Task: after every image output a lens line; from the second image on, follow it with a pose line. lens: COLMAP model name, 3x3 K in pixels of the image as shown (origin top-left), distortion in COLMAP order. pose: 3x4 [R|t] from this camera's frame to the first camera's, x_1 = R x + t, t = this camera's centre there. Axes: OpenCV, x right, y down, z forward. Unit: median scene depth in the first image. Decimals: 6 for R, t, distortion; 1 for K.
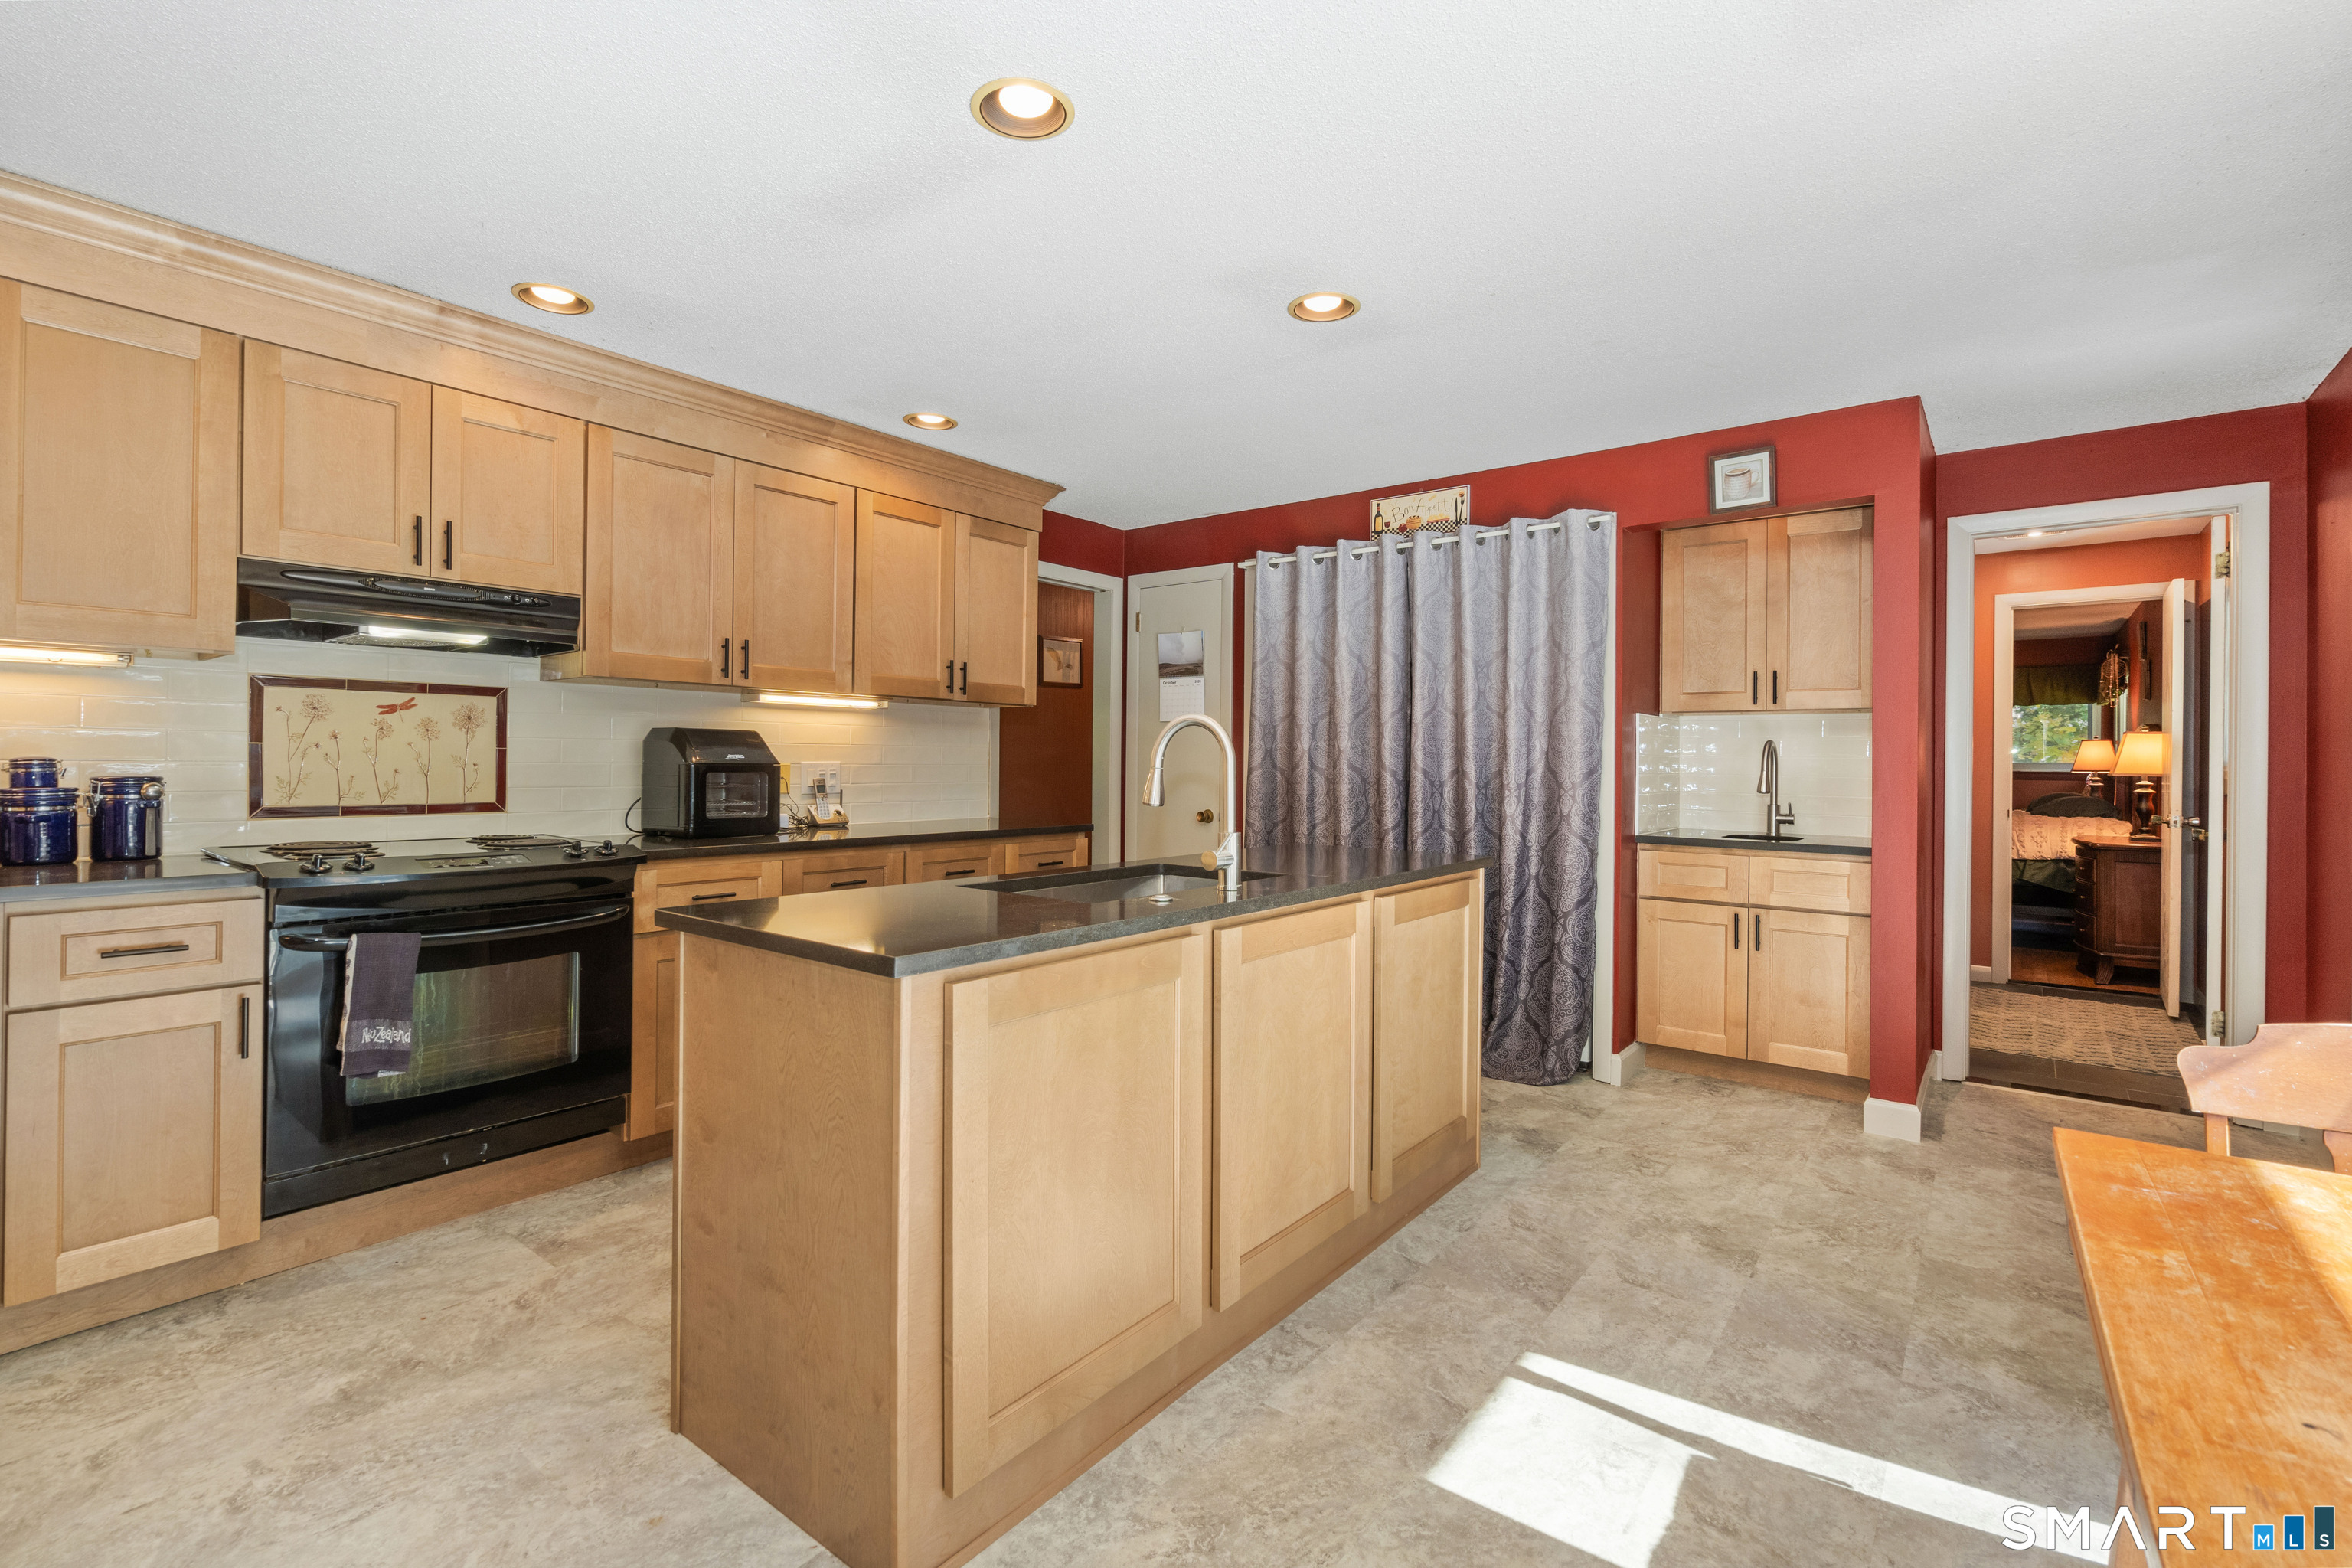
lens RADIAL K [[1058.4, 0, 1165.0], [0, 1058.4, 766.3], [0, 0, 1]] dist [-0.002956, -0.000256]
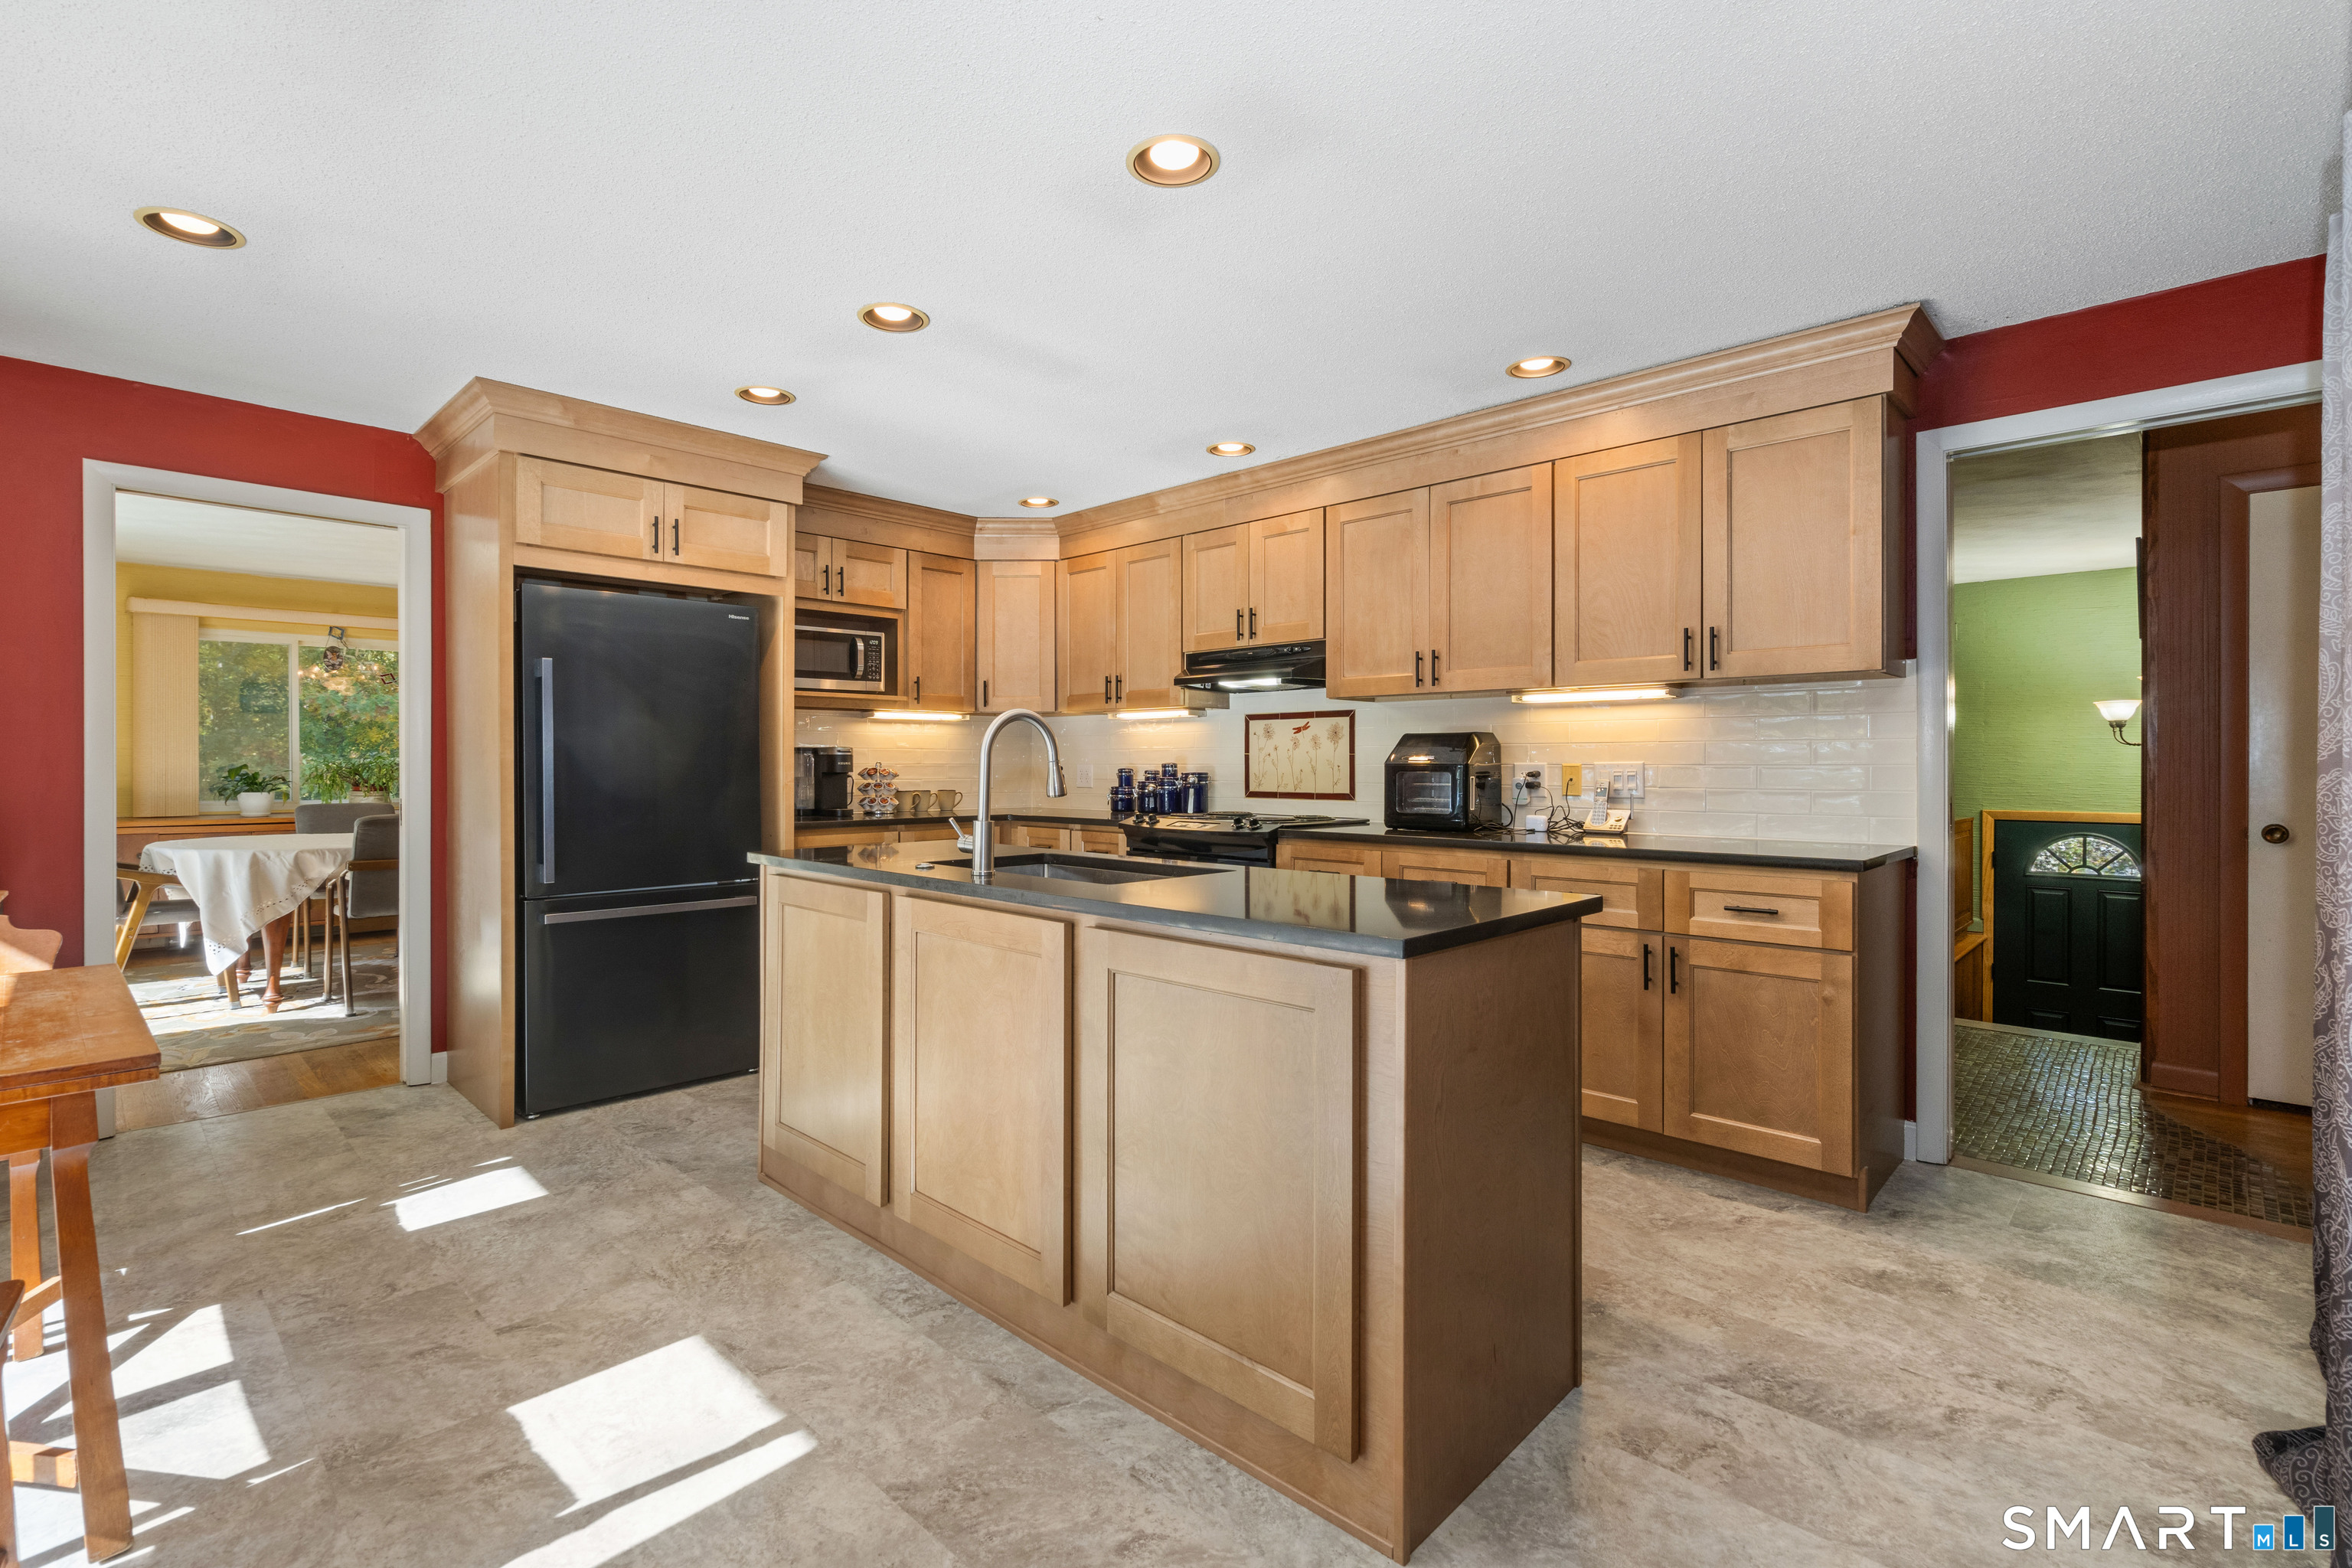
lens RADIAL K [[1058.4, 0, 1165.0], [0, 1058.4, 766.3], [0, 0, 1]] dist [-0.002956, -0.000256]
pose [[-0.099934, -0.008155, -0.994961, 1.091041], [-0.005526, 0.999956, -0.007641, 0.015859], [0.994979, 0.004735, -0.099975, 1.276466]]
